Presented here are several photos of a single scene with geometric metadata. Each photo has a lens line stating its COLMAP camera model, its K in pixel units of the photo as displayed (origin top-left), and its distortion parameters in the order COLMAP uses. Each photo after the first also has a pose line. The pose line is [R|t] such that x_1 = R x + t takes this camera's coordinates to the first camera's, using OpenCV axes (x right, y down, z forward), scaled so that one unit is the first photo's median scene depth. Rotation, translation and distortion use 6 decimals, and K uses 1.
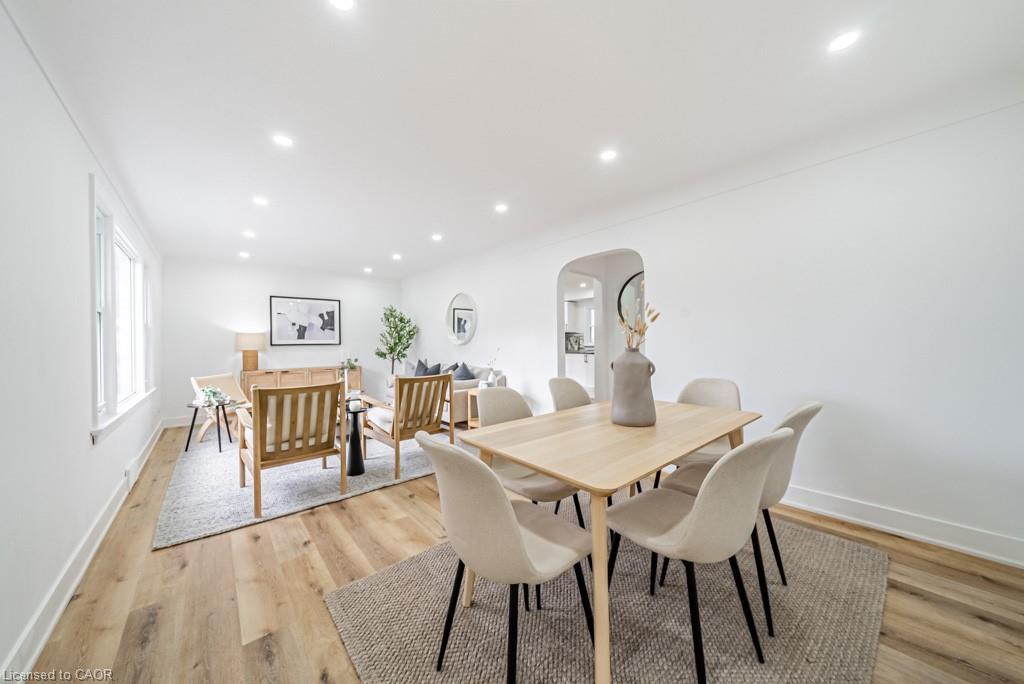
lens RADIAL K [[346.0, 0, 512.8], [0, 346.0, 344.4], [0, 0, 1]] dist [-0.003427, -0.000281]
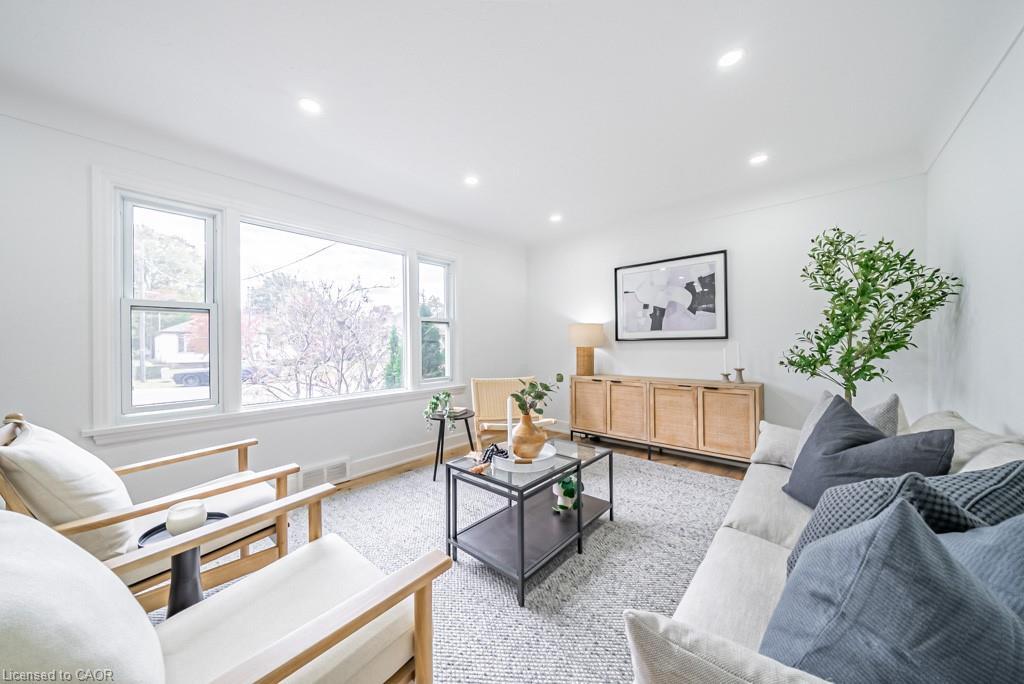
lens RADIAL K [[346.0, 0, 505.4], [0, 346.0, 340.1], [0, 0, 1]] dist [-0.003427, -0.000281]
pose [[0.122802, -0.001551, -0.992430, -0.048146], [0.002964, 0.999995, -0.001196, 0.002215], [0.992427, -0.002794, 0.122806, 0.677245]]
